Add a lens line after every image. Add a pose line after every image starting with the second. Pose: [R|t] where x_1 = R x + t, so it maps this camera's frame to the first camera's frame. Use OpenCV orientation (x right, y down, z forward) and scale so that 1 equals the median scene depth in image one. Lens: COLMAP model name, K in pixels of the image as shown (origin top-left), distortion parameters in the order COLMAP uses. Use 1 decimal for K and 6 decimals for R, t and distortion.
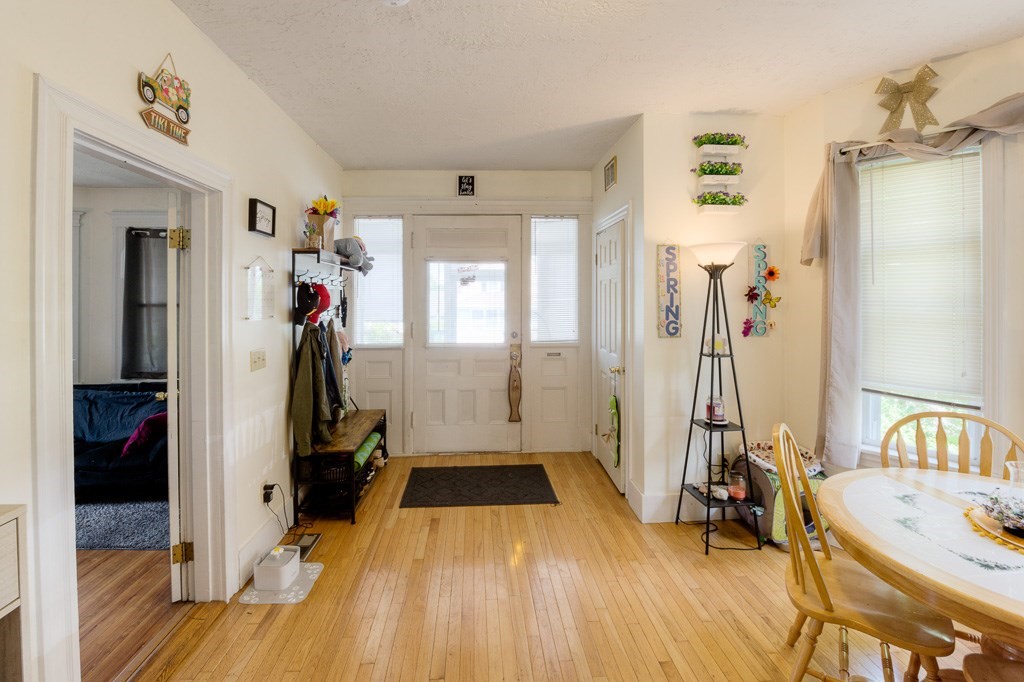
lens RADIAL K [[425.2, 0, 485.0], [0, 425.2, 298.8], [0, 0, 1]] dist [-0.023662, -0.000379]
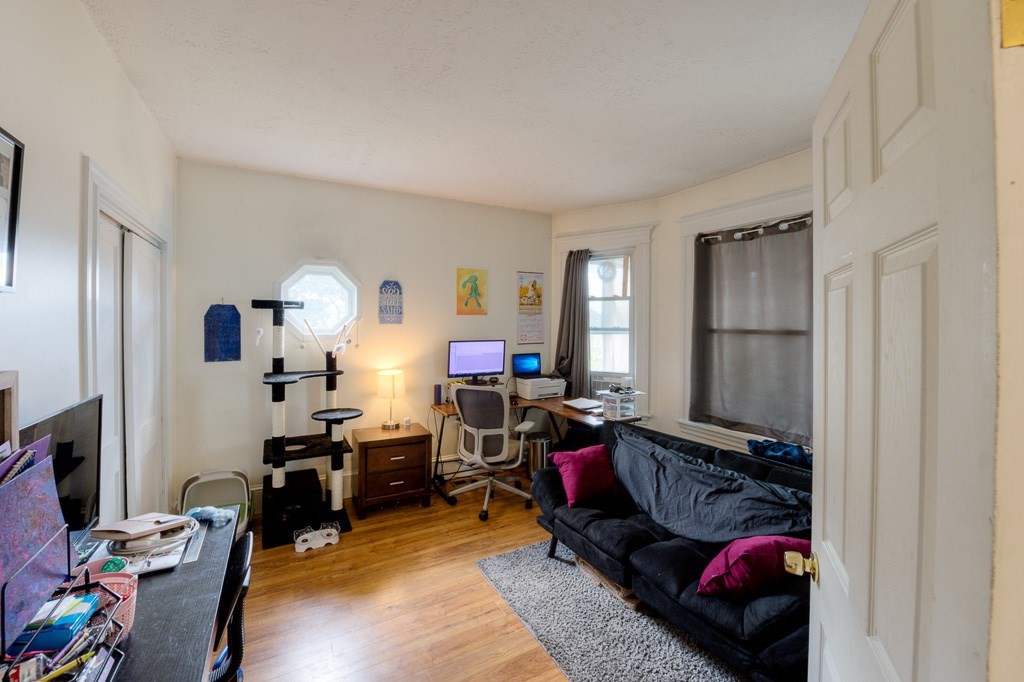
lens RADIAL K [[411.6, 0, 514.9], [0, 411.6, 321.4], [0, 0, 1]] dist [0.001782, -0.000062]
pose [[0.457234, 0.003158, -0.889341, -0.402262], [-0.006054, 0.999982, 0.000438, -0.000500], [0.889326, 0.005183, 0.457245, 0.423086]]
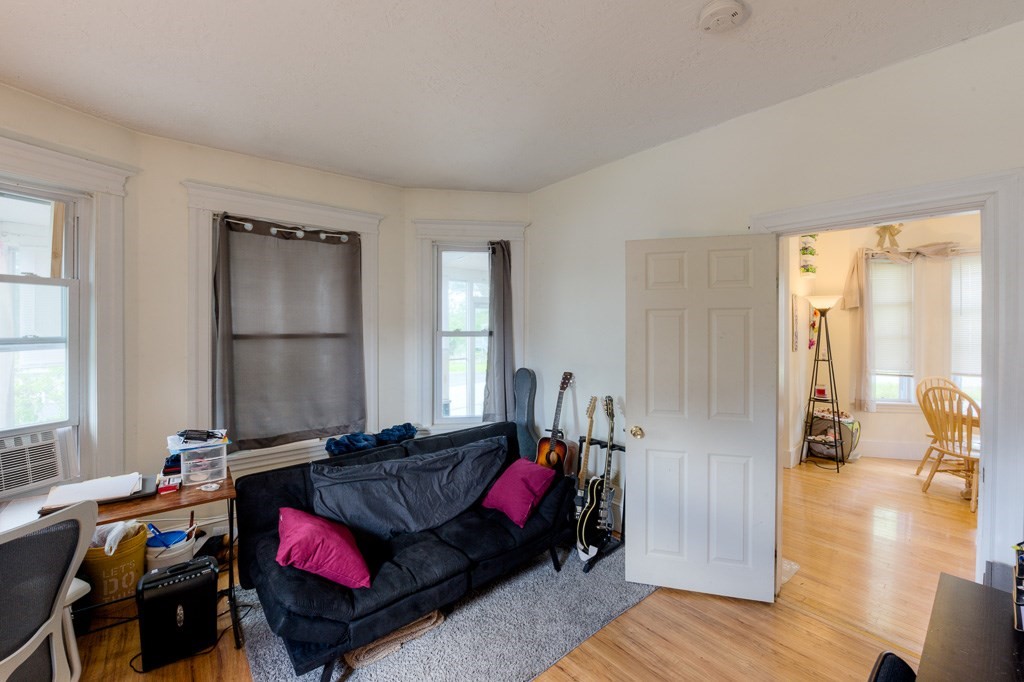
lens RADIAL K [[414.5, 0, 513.2], [0, 414.5, 328.3], [0, 0, 1]] dist [-0.019843, -0.000174]
pose [[0.799031, 0.000997, 0.601289, -1.149809], [-0.000660, 0.999999, -0.000781, 0.003115], [-0.601290, 0.000228, 0.799031, 0.325220]]
